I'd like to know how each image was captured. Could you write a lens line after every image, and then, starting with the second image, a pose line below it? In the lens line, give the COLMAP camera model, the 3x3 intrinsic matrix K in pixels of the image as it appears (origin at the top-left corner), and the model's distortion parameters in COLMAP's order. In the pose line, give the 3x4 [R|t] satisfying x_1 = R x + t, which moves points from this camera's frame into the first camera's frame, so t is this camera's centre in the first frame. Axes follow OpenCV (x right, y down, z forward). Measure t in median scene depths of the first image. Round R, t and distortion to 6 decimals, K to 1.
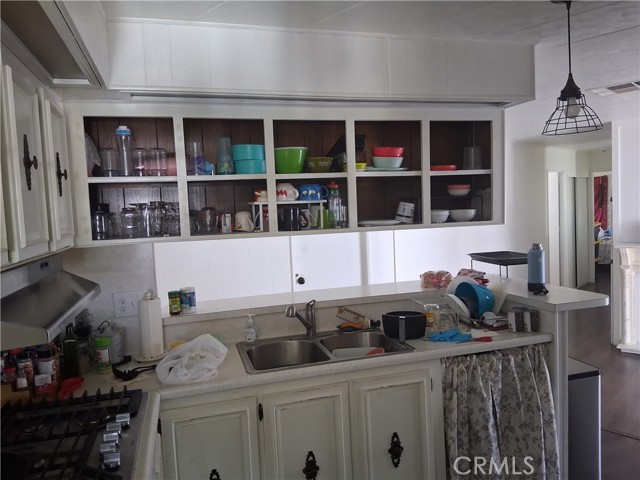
lens RADIAL K [[436.1, 0, 313.5], [0, 436.1, 236.9], [0, 0, 1]] dist [0.095359, -0.136054]
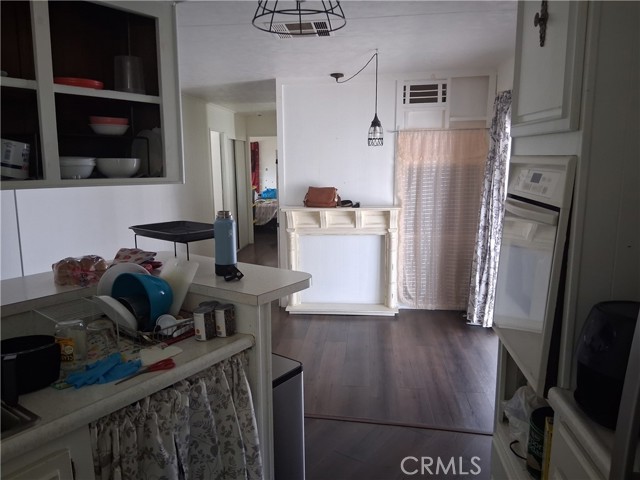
lens RADIAL K [[436.1, 0, 313.5], [0, 436.1, 236.9], [0, 0, 1]] dist [0.095359, -0.136054]
pose [[0.740861, -0.065499, 0.668457, 0.125643], [0.009265, 0.996136, 0.087337, -0.003693], [-0.671594, -0.058511, 0.738605, 0.366551]]
